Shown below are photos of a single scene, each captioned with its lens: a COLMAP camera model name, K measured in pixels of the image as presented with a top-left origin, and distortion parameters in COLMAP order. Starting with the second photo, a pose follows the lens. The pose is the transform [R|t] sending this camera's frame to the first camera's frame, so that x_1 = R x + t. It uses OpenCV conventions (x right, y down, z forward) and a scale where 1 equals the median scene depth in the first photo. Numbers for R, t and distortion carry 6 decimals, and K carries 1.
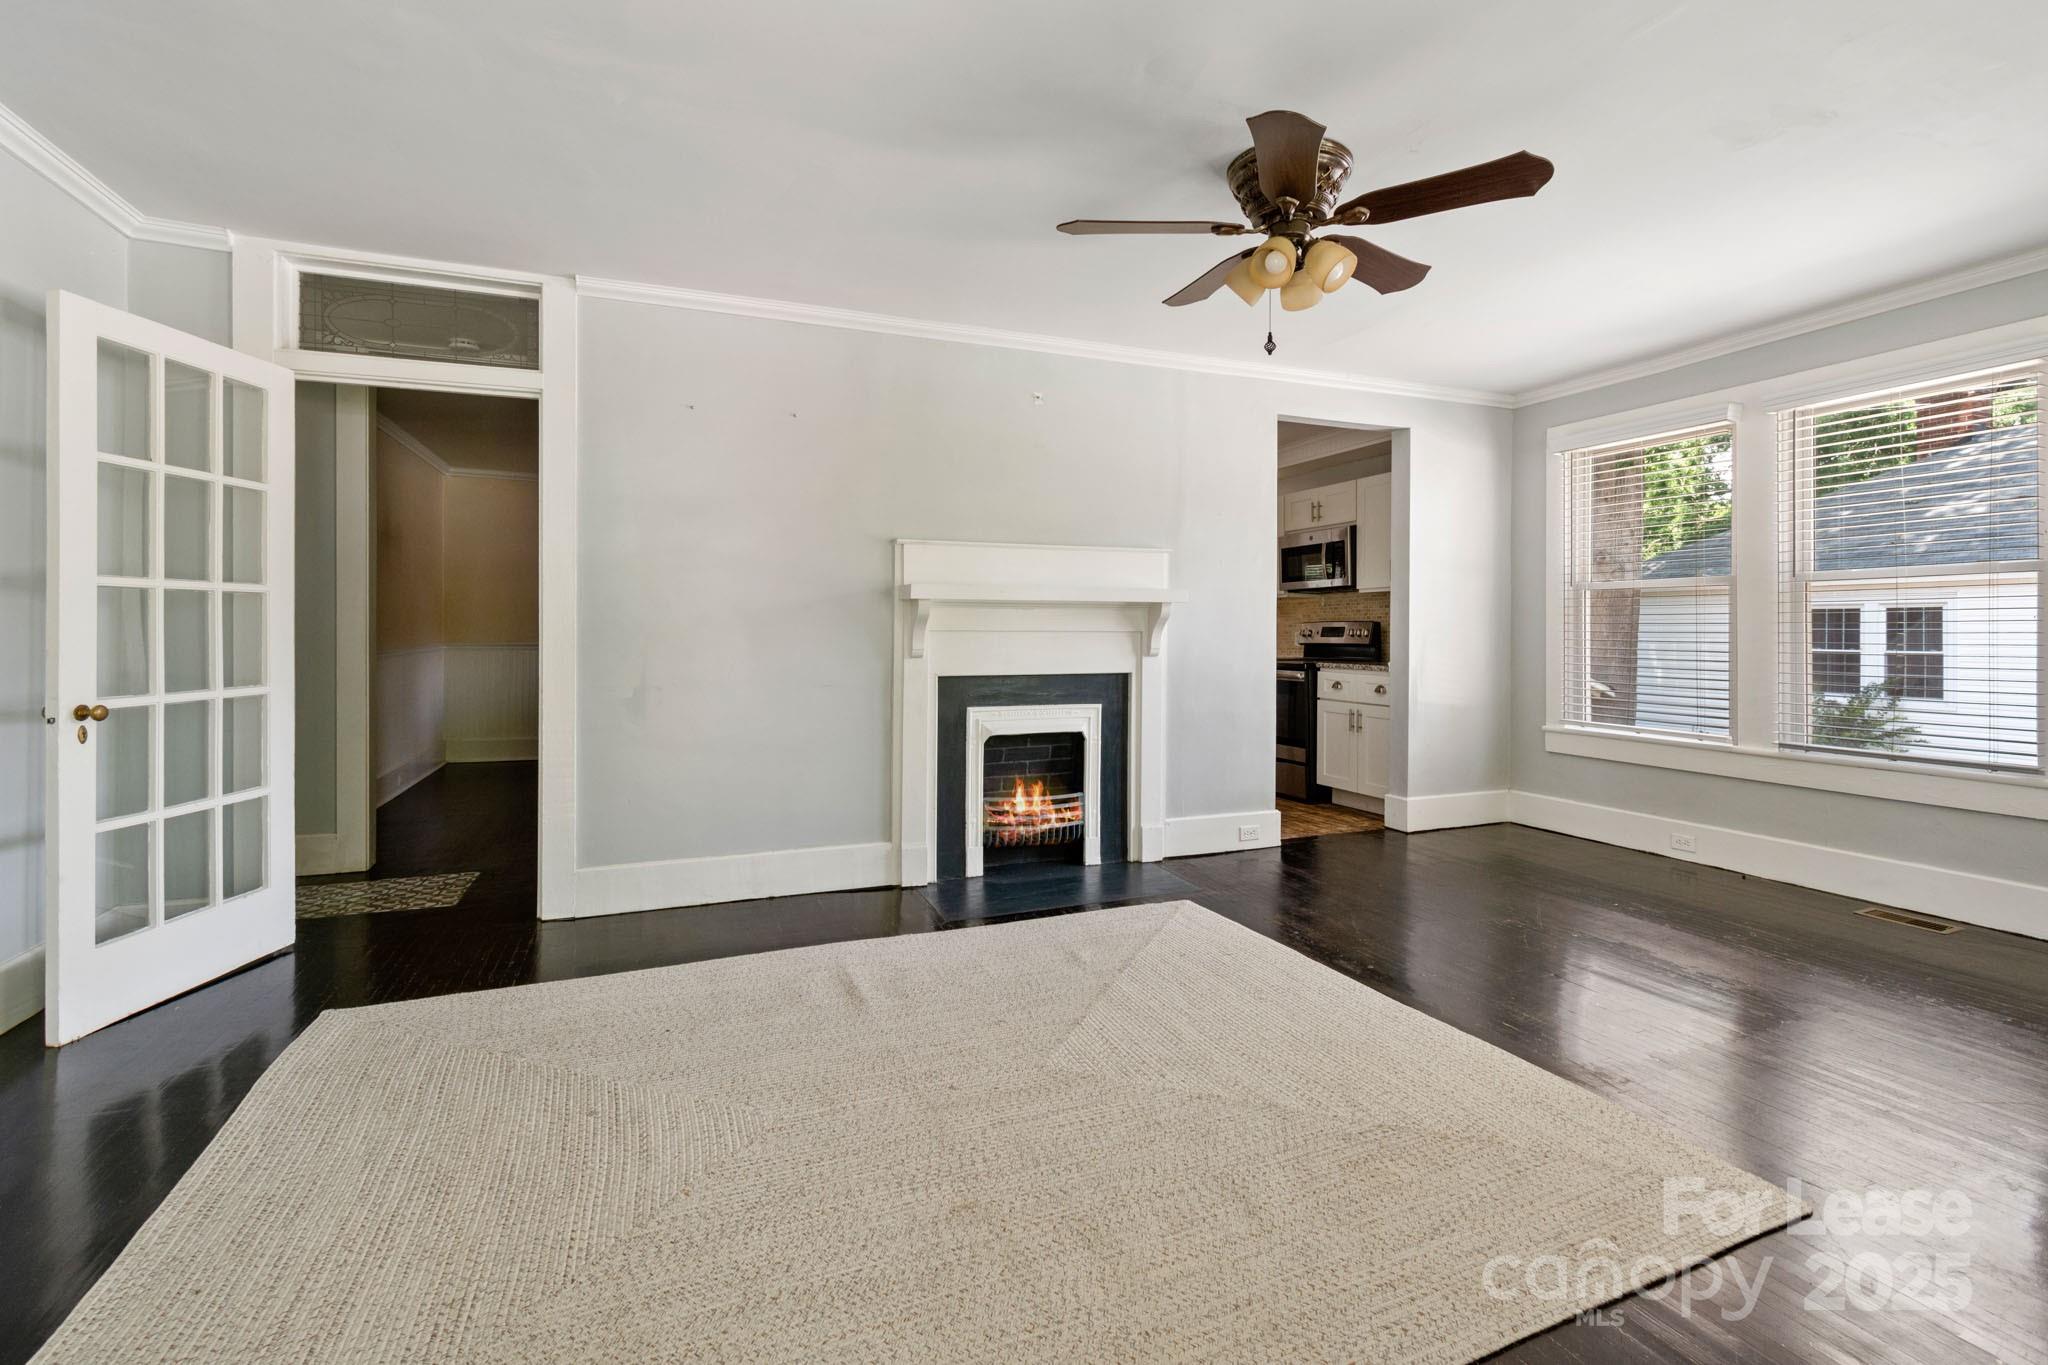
lens RADIAL K [[929.1, 0, 1027.0], [0, 929.1, 625.9], [0, 0, 1]] dist [0.000820, 0.000161]
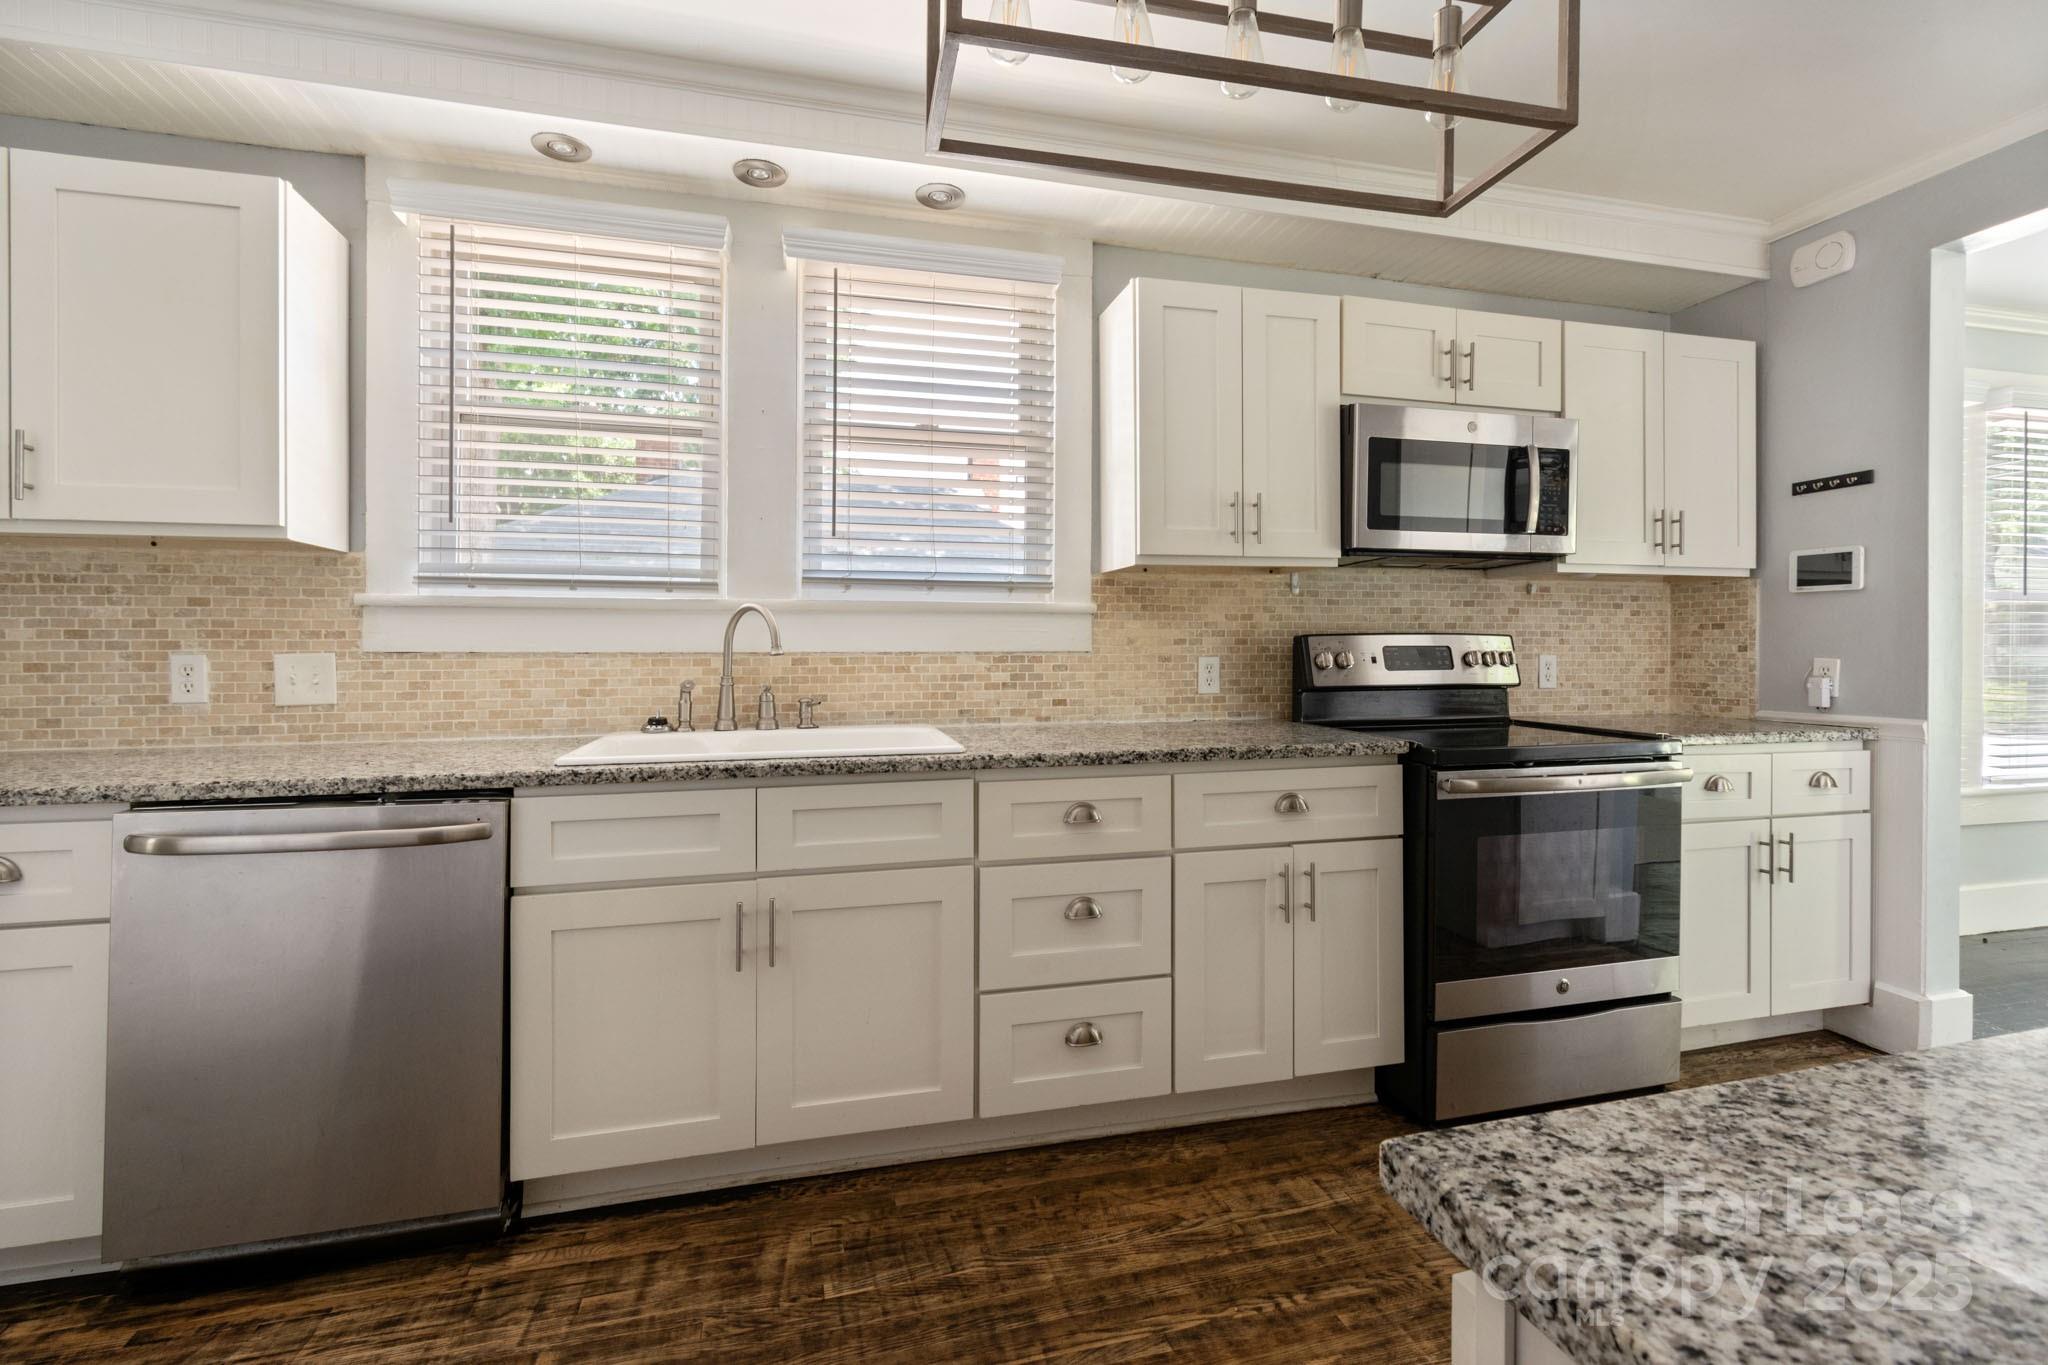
lens RADIAL K [[927.2, 0, 1034.7], [0, 927.2, 642.5], [0, 0, 1]] dist [0.001895, 0.000159]
pose [[0.114670, 0.000407, 0.993404, -0.178919], [-0.006076, 0.999981, 0.000292, 0.000622], [-0.993385, -0.006070, 0.114670, 1.776275]]
